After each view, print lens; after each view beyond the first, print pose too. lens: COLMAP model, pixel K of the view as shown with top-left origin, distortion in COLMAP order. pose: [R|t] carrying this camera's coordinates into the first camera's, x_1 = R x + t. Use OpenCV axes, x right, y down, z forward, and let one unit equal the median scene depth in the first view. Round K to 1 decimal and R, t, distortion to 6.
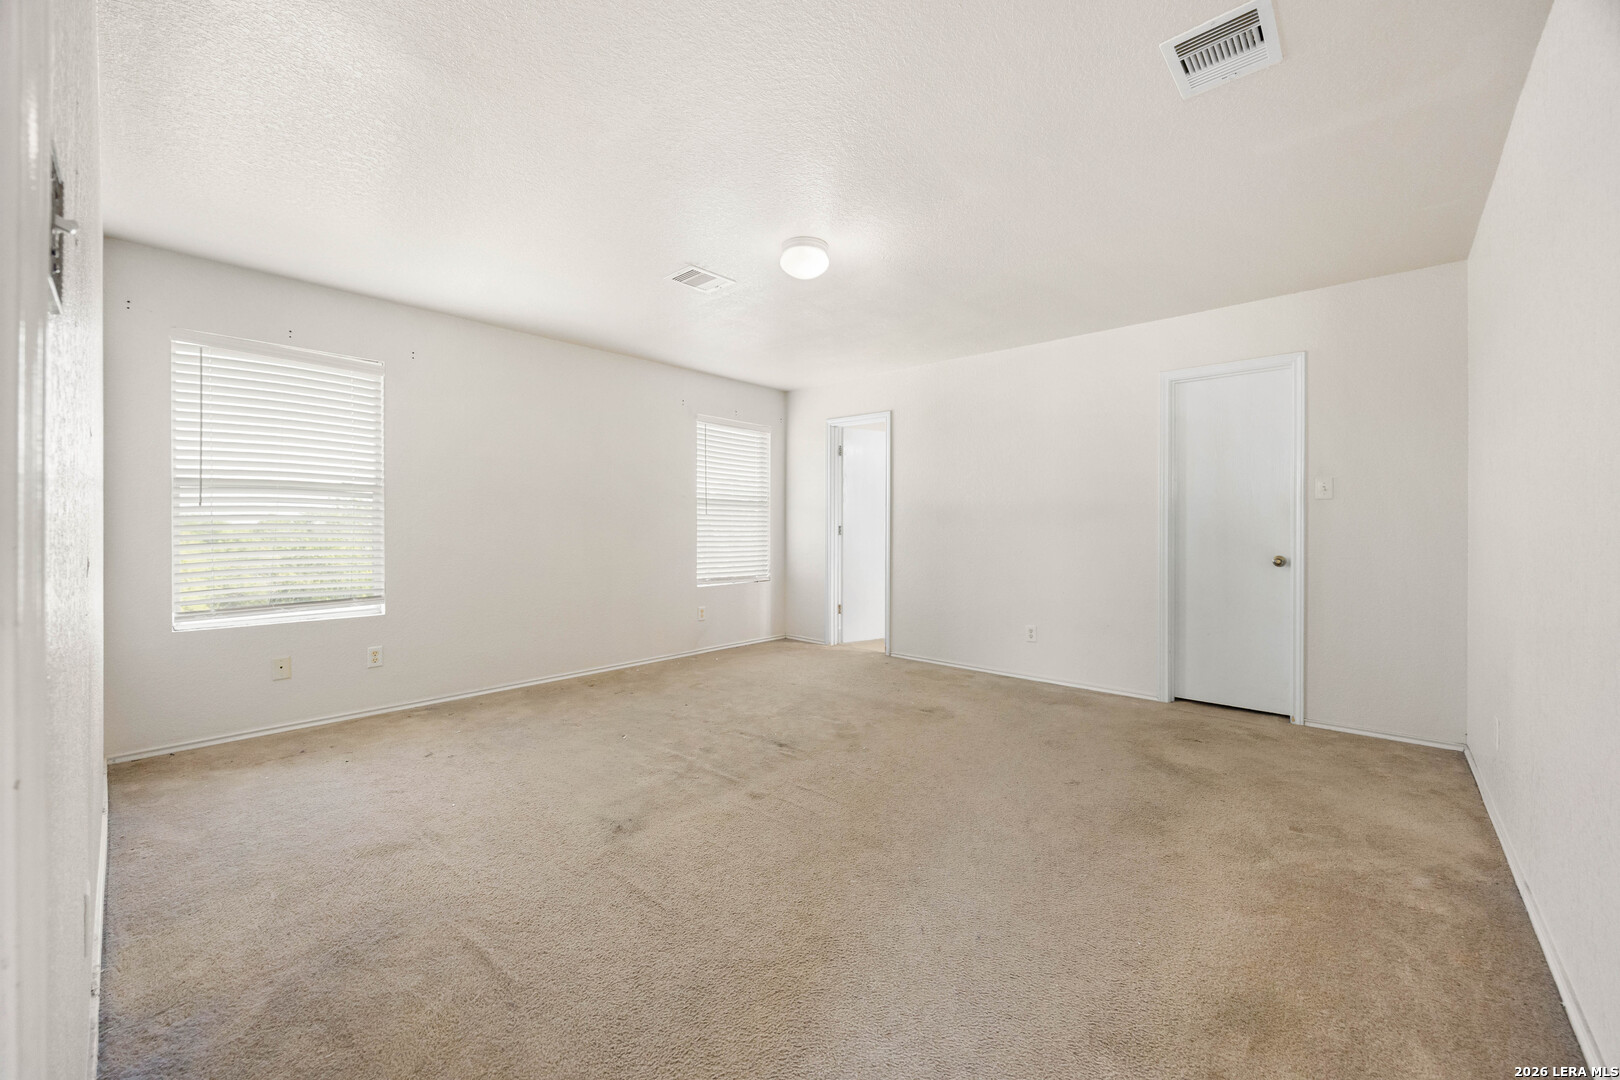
lens RADIAL K [[629.9, 0, 806.5], [0, 629.9, 533.6], [0, 0, 1]] dist [0.000060, 0.000009]
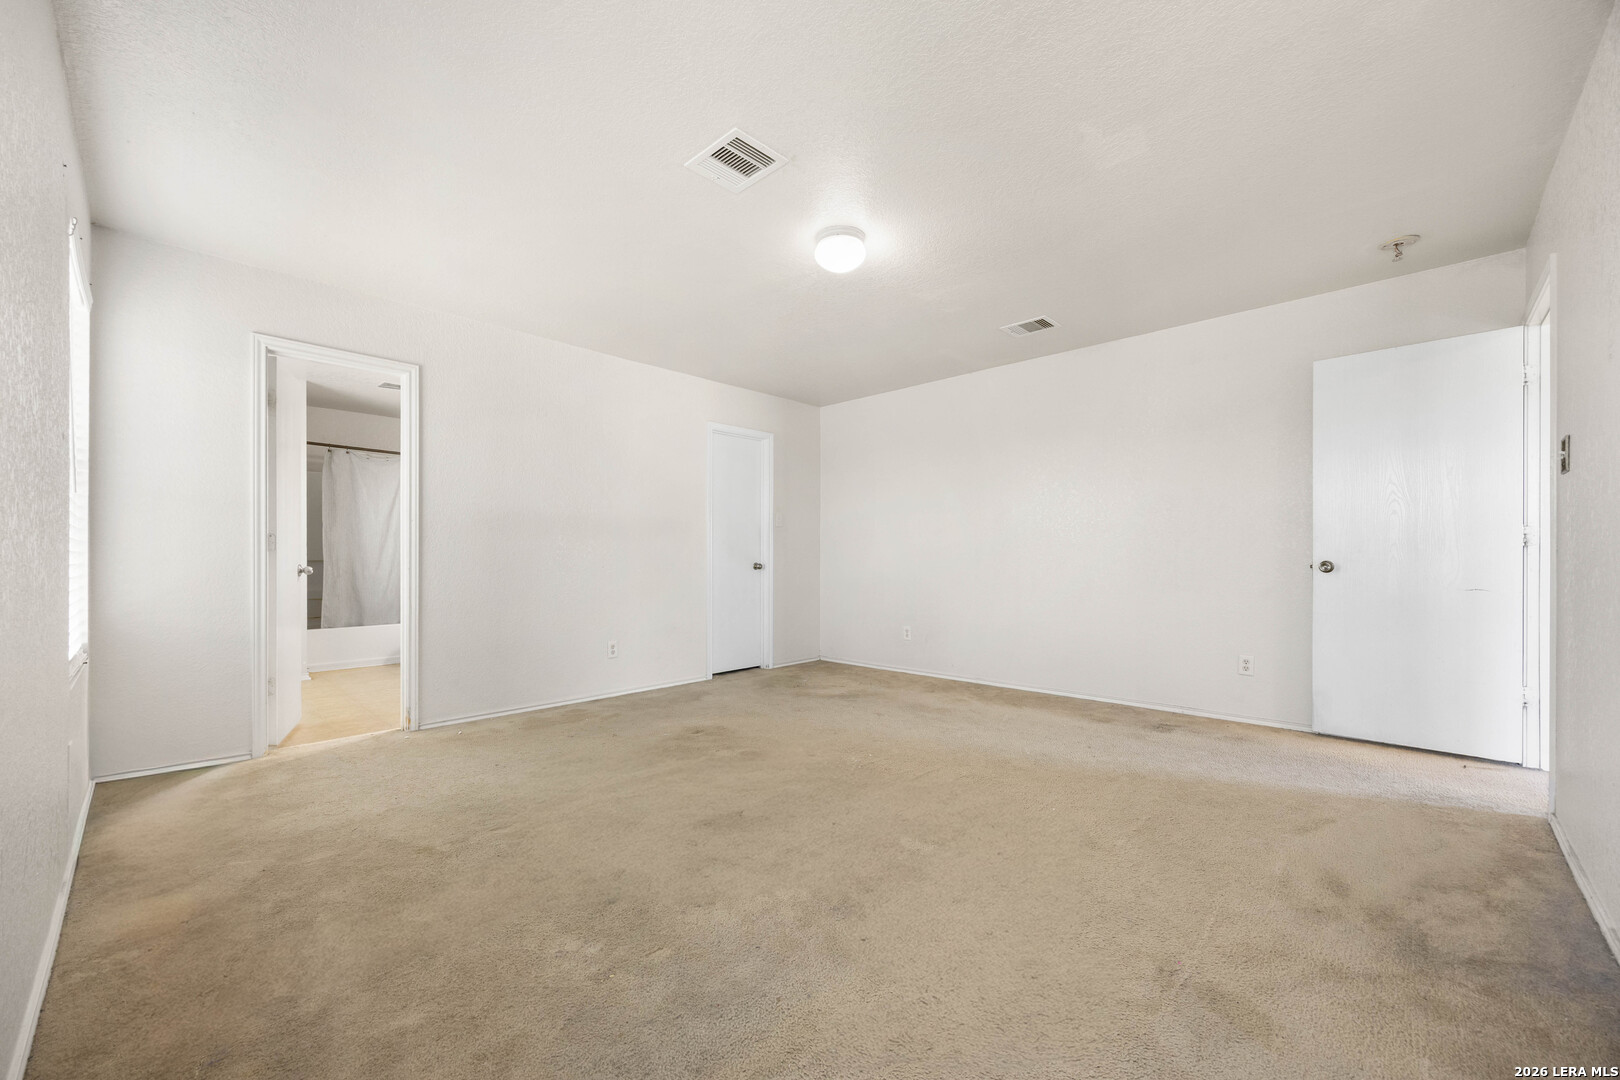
lens RADIAL K [[647.8, 0, 807.8], [0, 647.8, 556.7], [0, 0, 1]] dist [-0.000767, -0.000028]
pose [[0.034234, -0.002765, 0.999410, -0.816771], [0.009066, 0.999956, 0.002456, 0.018682], [-0.999373, 0.008976, 0.034258, 0.836860]]
